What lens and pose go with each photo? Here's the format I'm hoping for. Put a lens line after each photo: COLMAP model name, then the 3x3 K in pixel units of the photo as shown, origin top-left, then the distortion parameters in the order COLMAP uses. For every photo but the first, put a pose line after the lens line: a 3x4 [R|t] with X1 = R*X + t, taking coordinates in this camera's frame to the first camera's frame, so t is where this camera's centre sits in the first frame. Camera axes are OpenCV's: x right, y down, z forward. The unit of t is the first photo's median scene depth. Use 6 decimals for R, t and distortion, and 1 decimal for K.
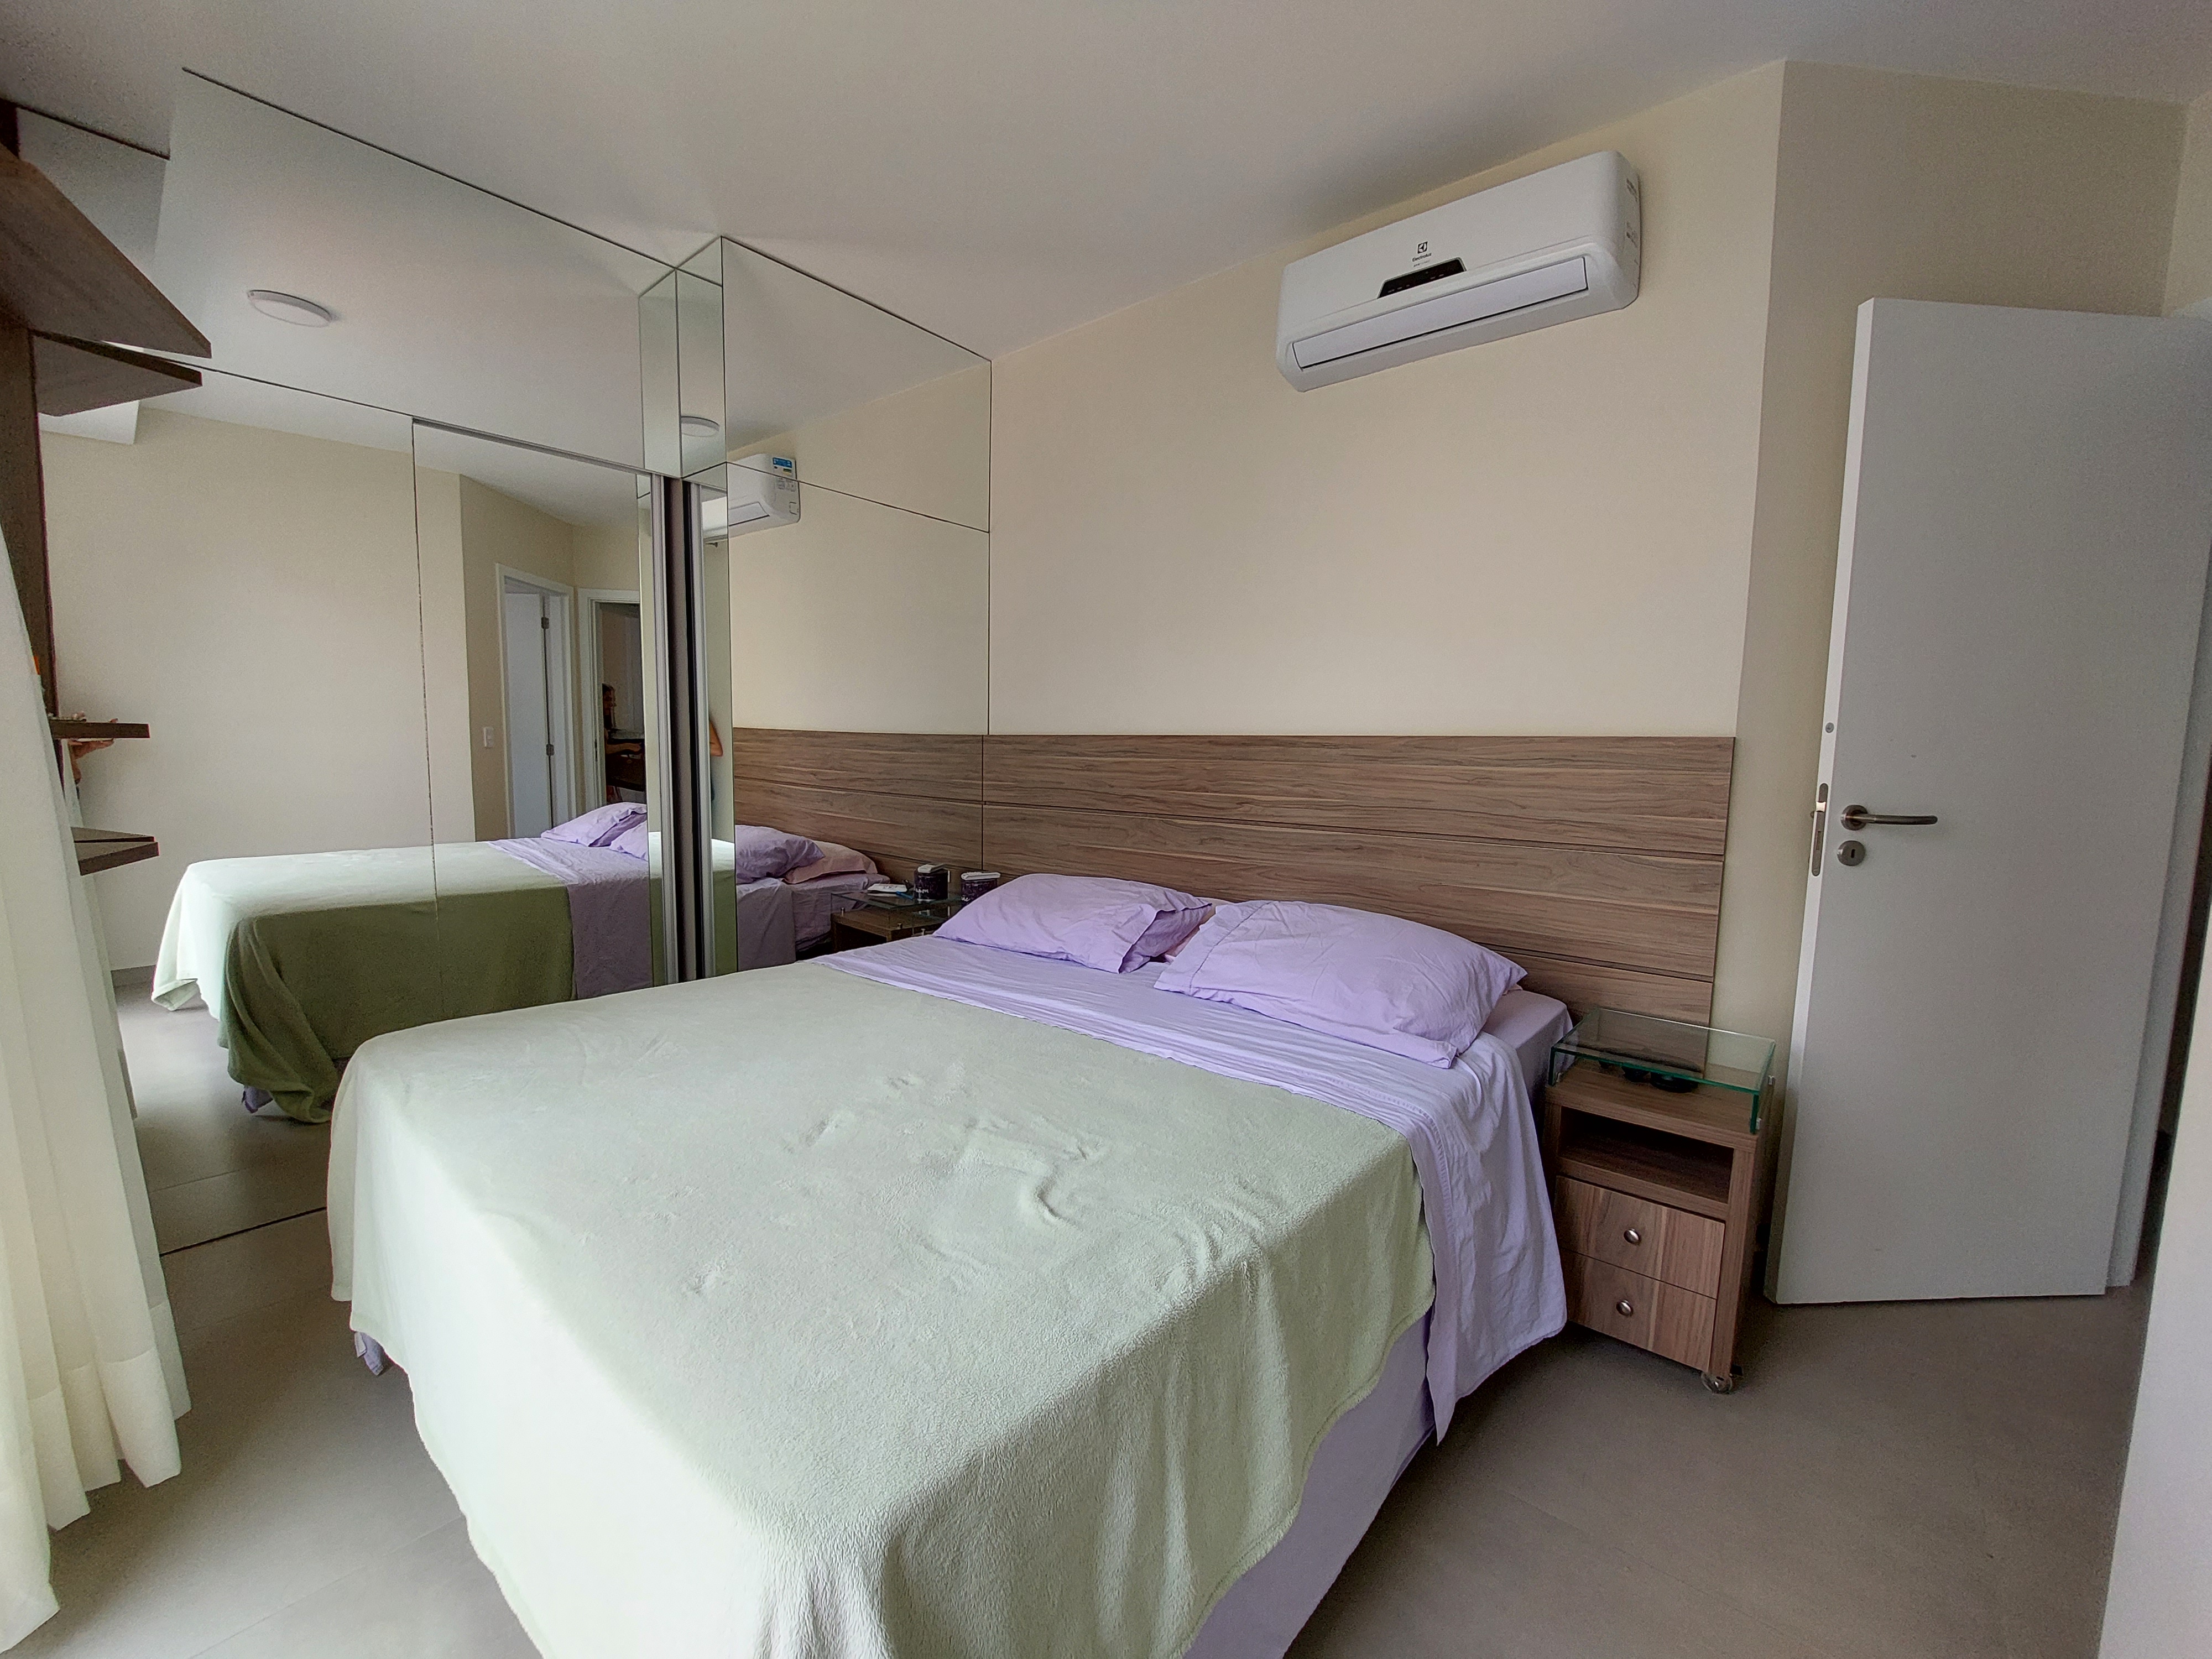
lens RADIAL K [[885.9, 0, 1113.3], [0, 885.9, 842.7], [0, 0, 1]] dist [-0.019067, -0.000024]
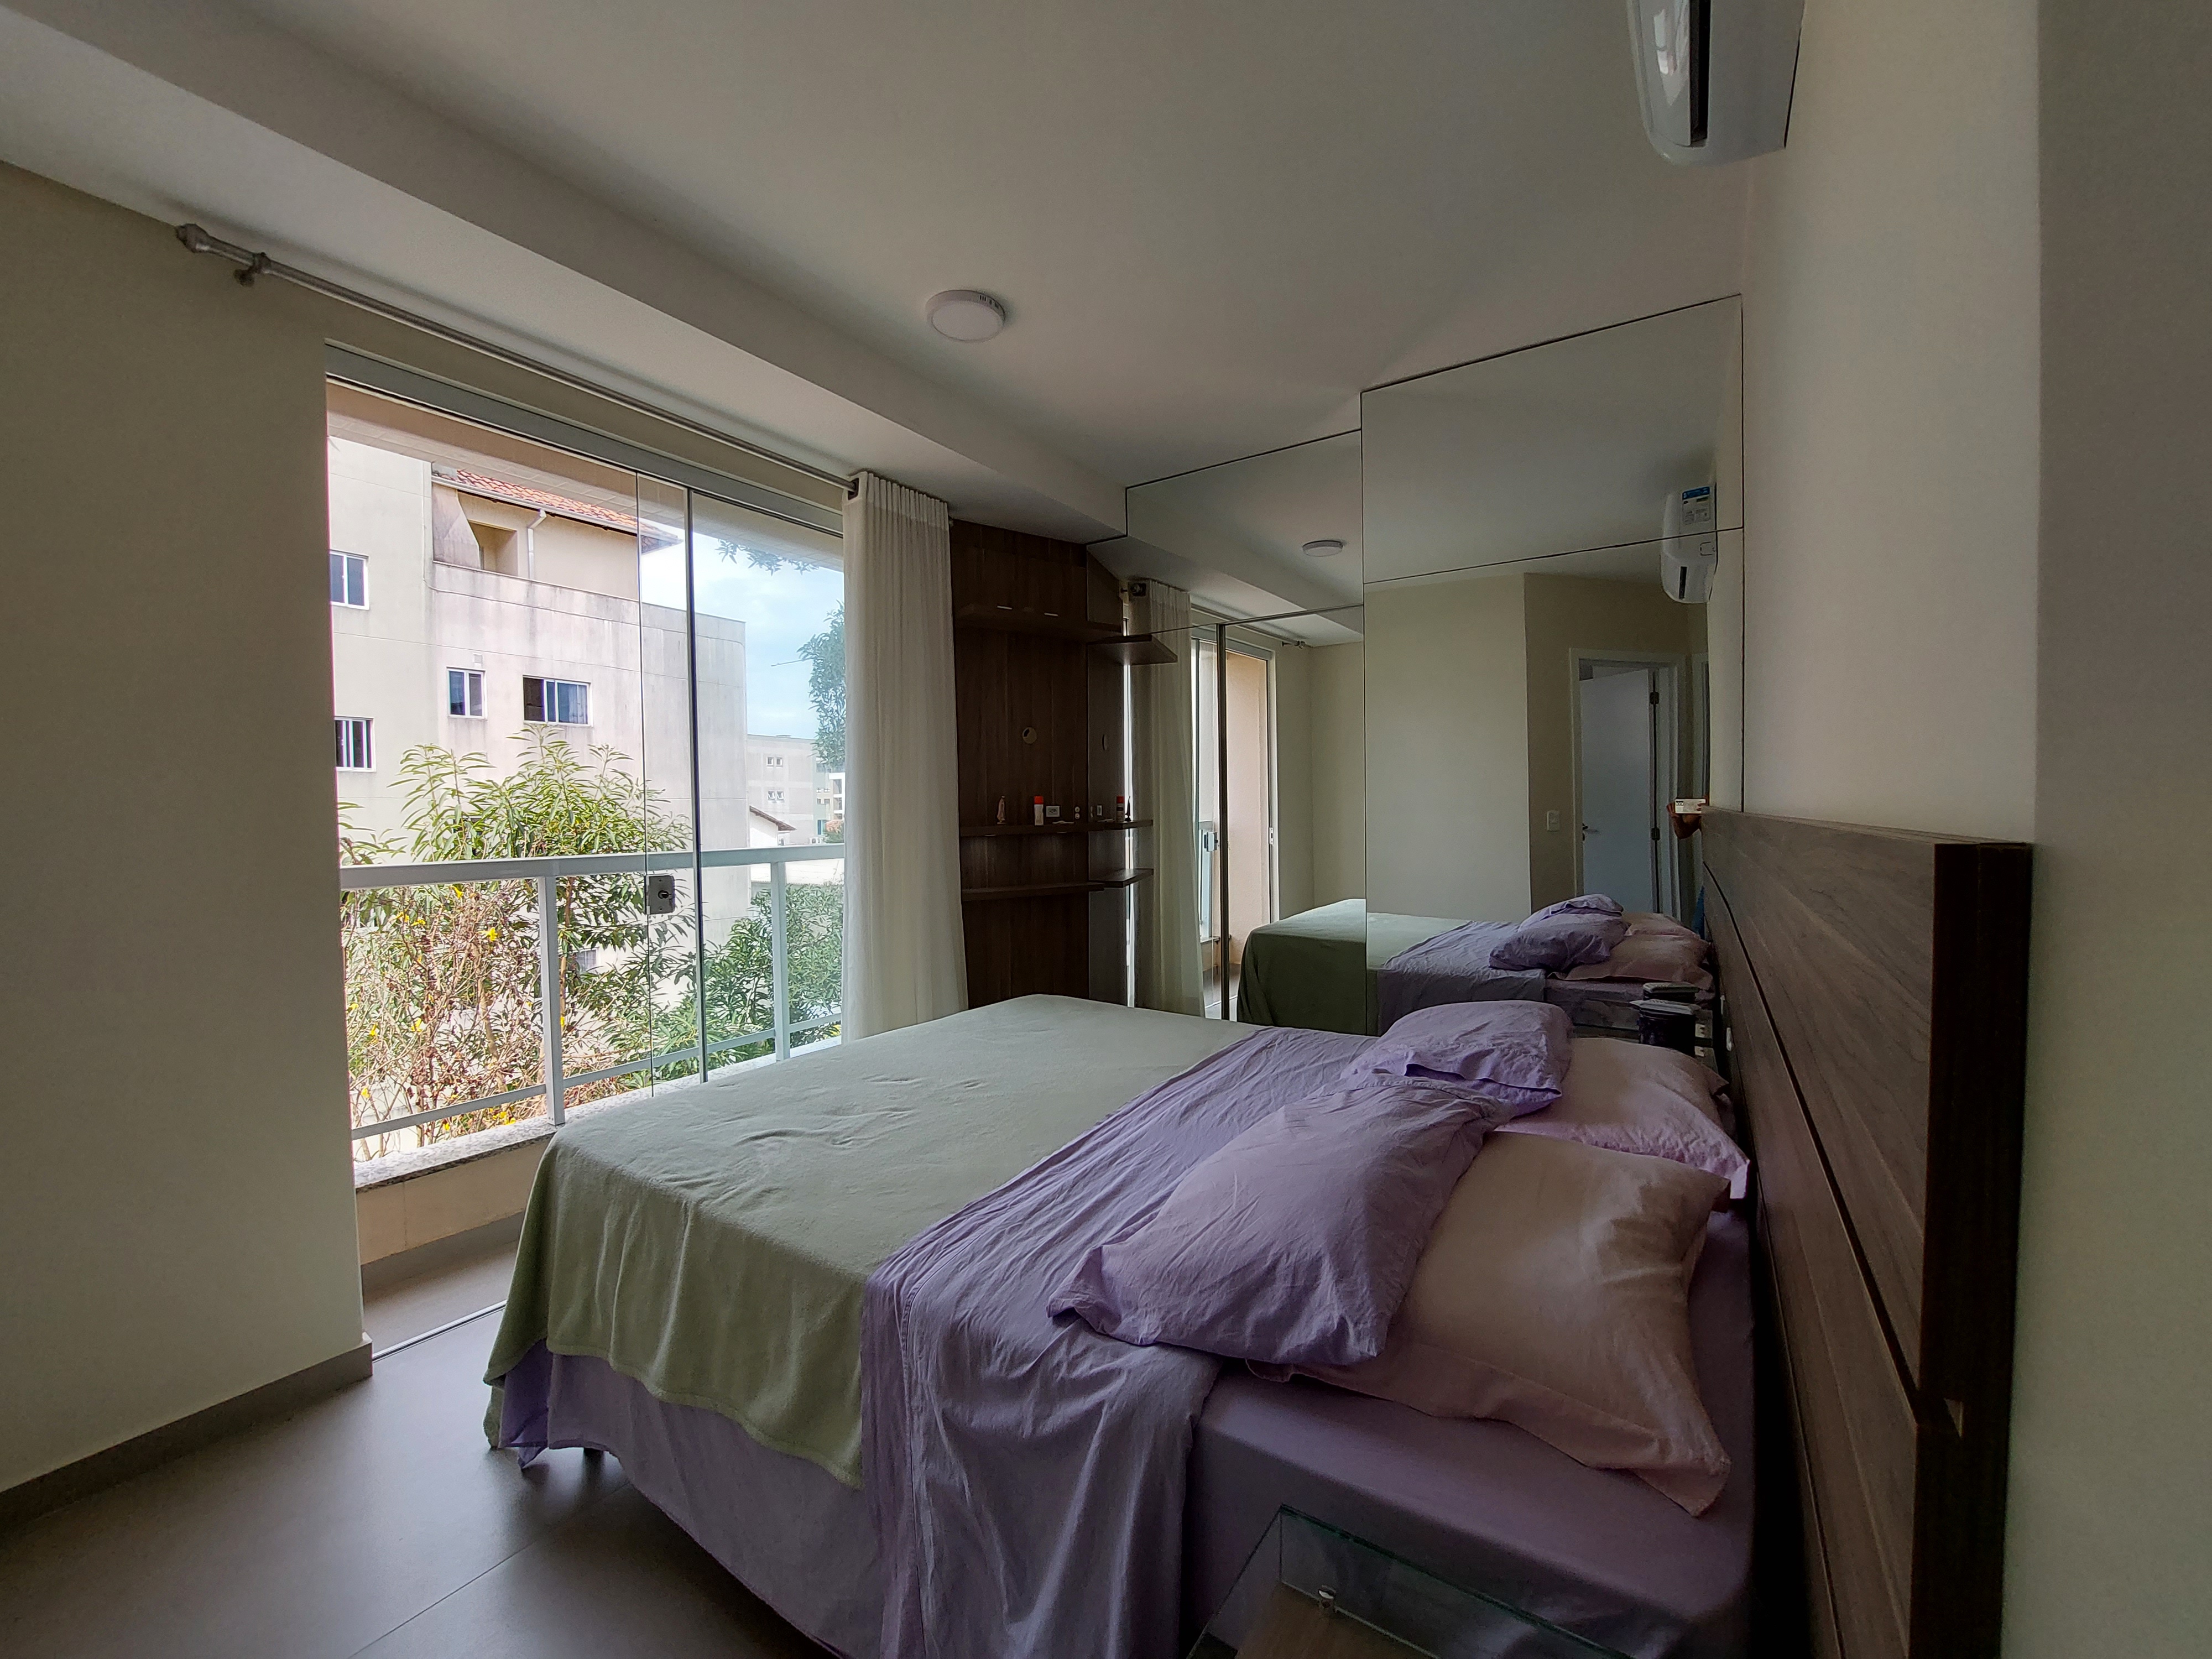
lens RADIAL K [[885.9, 0, 1113.3], [0, 885.9, 842.7], [0, 0, 1]] dist [-0.019067, -0.000024]
pose [[0.116493, 0.022621, -0.992934, 1.246096], [-0.083407, 0.996432, 0.012915, -0.160505], [0.989683, 0.081313, 0.117964, 1.077927]]
